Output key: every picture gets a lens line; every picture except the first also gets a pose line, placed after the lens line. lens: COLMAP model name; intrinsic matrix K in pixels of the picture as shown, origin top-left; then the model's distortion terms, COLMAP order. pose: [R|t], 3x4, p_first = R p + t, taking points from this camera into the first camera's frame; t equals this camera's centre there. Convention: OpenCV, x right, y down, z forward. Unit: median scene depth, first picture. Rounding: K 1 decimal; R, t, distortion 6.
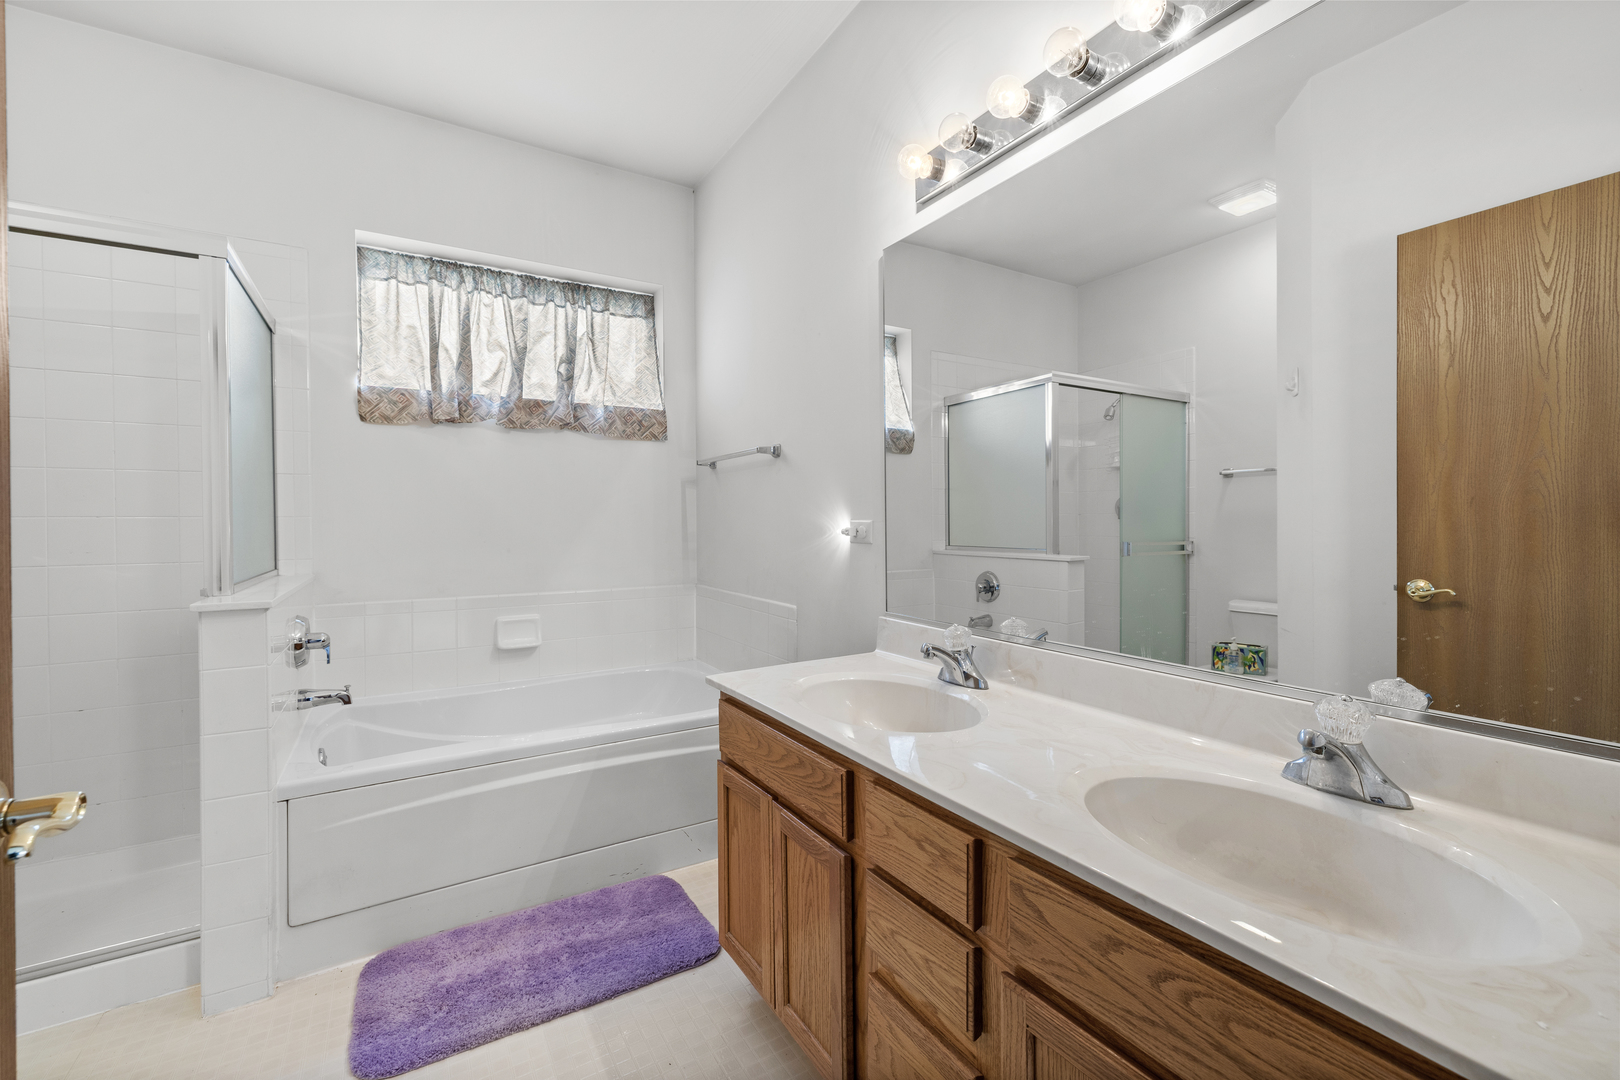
lens RADIAL K [[680.5, 0, 813.0], [0, 680.5, 522.6], [0, 0, 1]] dist [0.001115, 0.000215]
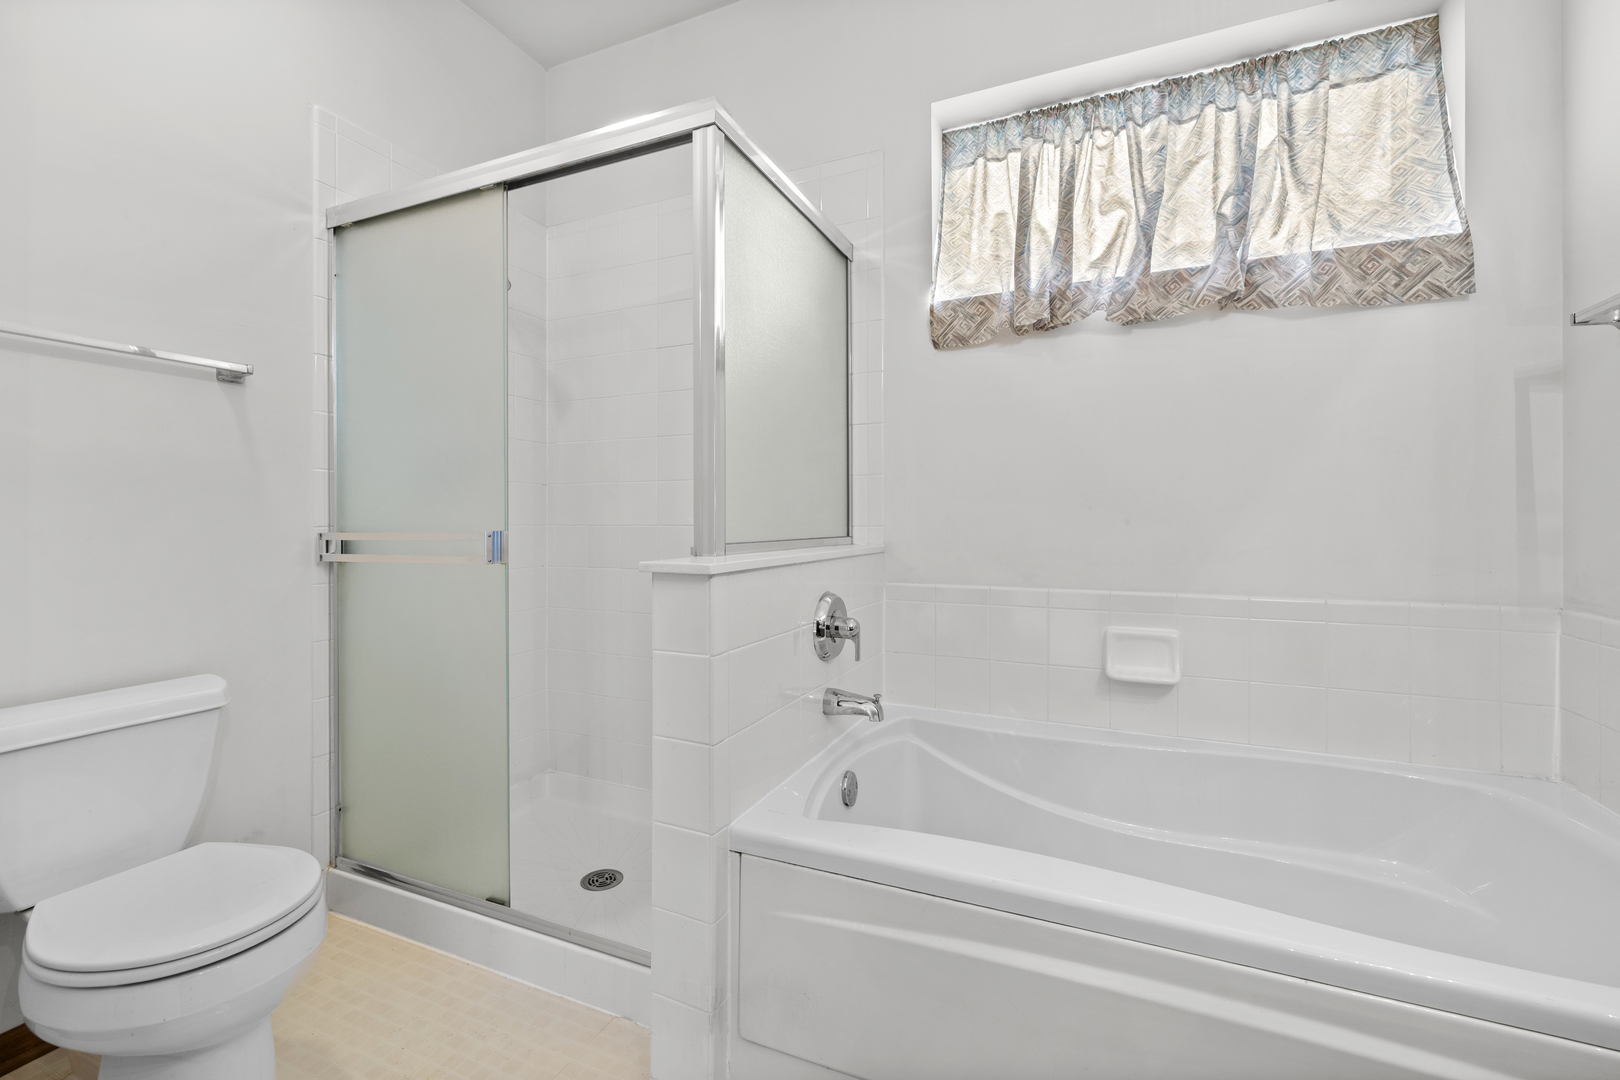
lens RADIAL K [[680.5, 0, 813.0], [0, 680.5, 522.6], [0, 0, 1]] dist [0.001115, 0.000215]
pose [[0.568999, 0.007620, -0.822303, -0.096678], [-0.005779, 0.999969, 0.005268, 0.039395], [0.822318, 0.001755, 0.569026, 0.402322]]
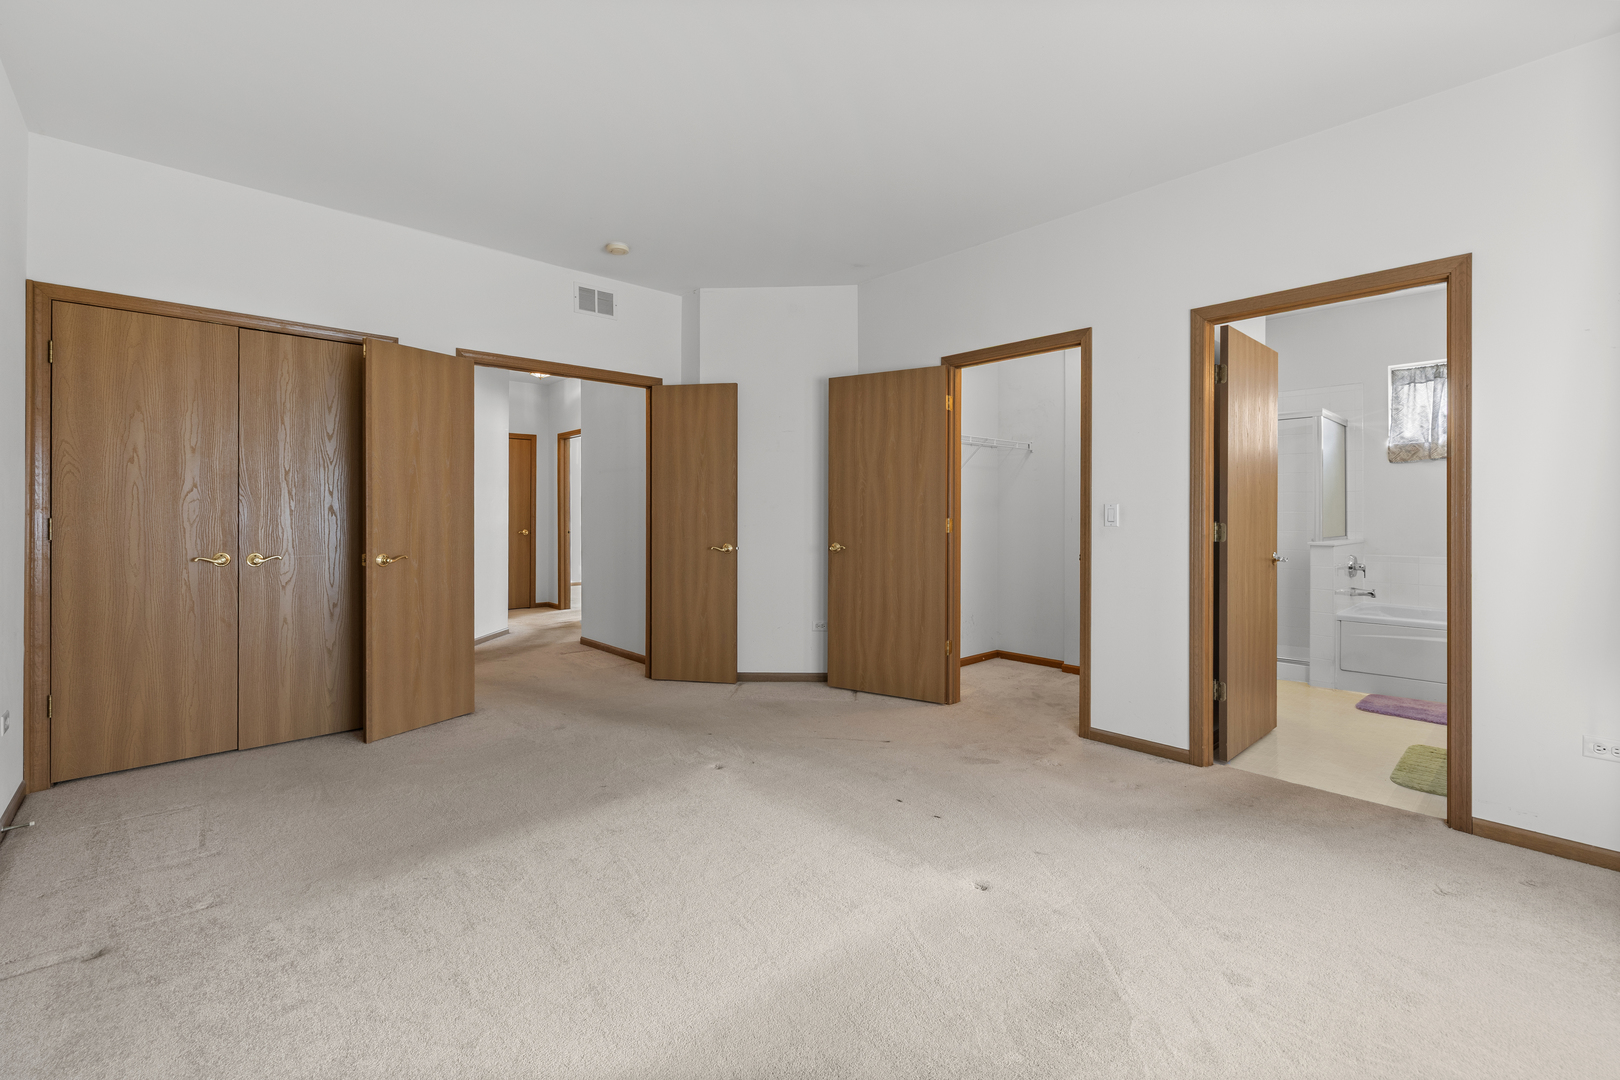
lens RADIAL K [[680.5, 0, 813.0], [0, 680.5, 522.6], [0, 0, 1]] dist [0.001115, 0.000215]
pose [[0.196872, 0.013369, -0.980338, 0.831167], [-0.007926, 0.999896, 0.012043, 0.010645], [0.980397, 0.005400, 0.196957, -0.901077]]
